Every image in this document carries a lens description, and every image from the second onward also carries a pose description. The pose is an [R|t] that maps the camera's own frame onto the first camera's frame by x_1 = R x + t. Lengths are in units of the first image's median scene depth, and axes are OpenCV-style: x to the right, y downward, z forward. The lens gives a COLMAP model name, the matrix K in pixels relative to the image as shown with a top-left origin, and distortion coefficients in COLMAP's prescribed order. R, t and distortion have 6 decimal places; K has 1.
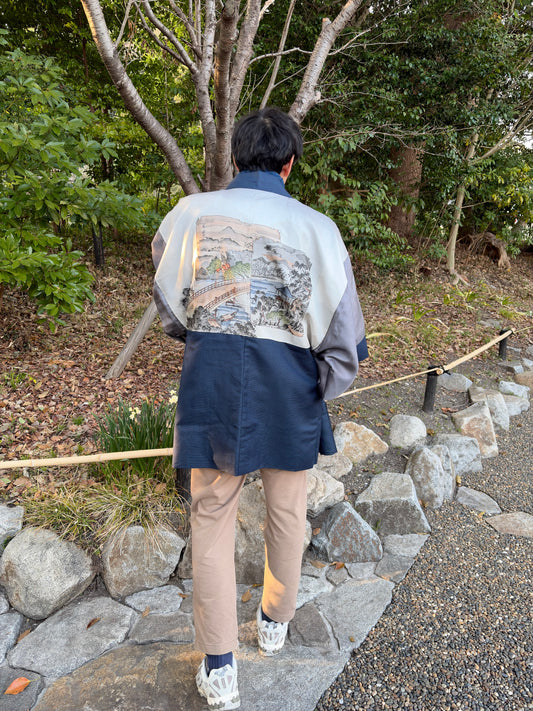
lens RADIAL K [[535.1, 0, 266.6], [0, 535.1, 354.4], [0, 0, 1]] dist [0.012261, -0.013467]
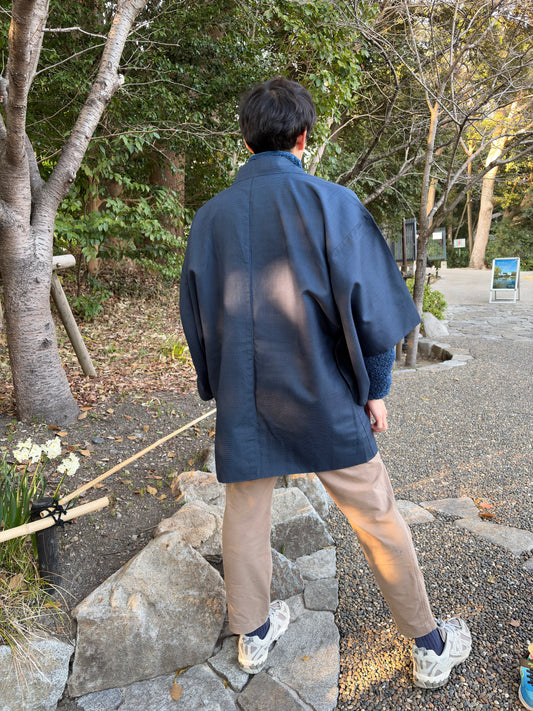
lens RADIAL K [[535.1, 0, 266.4], [0, 535.1, 355.7], [0, 0, 1]] dist [0.012261, -0.013467]
pose [[0.895849, -0.110878, 0.430303, -0.120518], [0.123330, 0.992365, -0.001054, -0.005340], [-0.426901, 0.054014, 0.902684, 0.135887]]
